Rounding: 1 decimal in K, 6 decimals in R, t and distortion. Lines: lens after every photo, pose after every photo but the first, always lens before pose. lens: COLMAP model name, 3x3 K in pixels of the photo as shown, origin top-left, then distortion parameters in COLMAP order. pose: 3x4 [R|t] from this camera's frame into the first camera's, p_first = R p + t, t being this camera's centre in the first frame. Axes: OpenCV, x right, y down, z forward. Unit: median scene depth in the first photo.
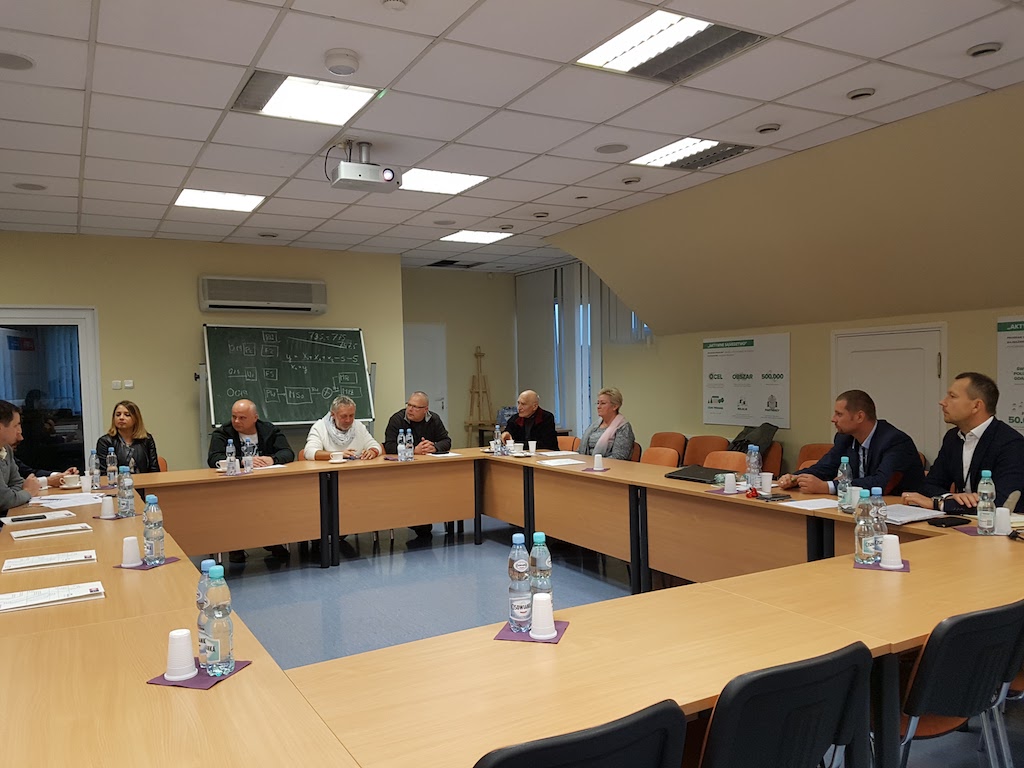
lens RADIAL K [[786.6, 0, 524.2], [0, 786.6, 400.9], [0, 0, 1]] dist [0.152592, -0.222635]
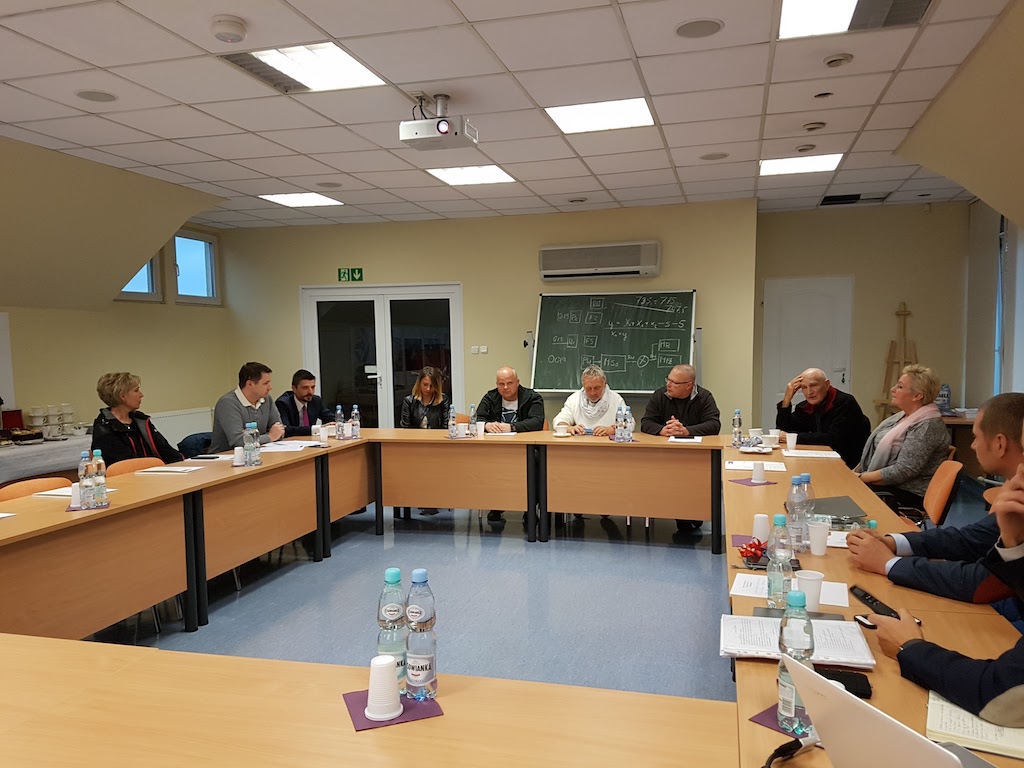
lens RADIAL K [[786.6, 0, 508.3], [0, 786.6, 407.3], [0, 0, 1]] dist [0.152592, -0.222635]
pose [[0.699557, 0.068071, -0.711328, 0.337130], [-0.025029, 0.997176, 0.070810, -0.019642], [0.714139, -0.031731, 0.699285, 0.250946]]
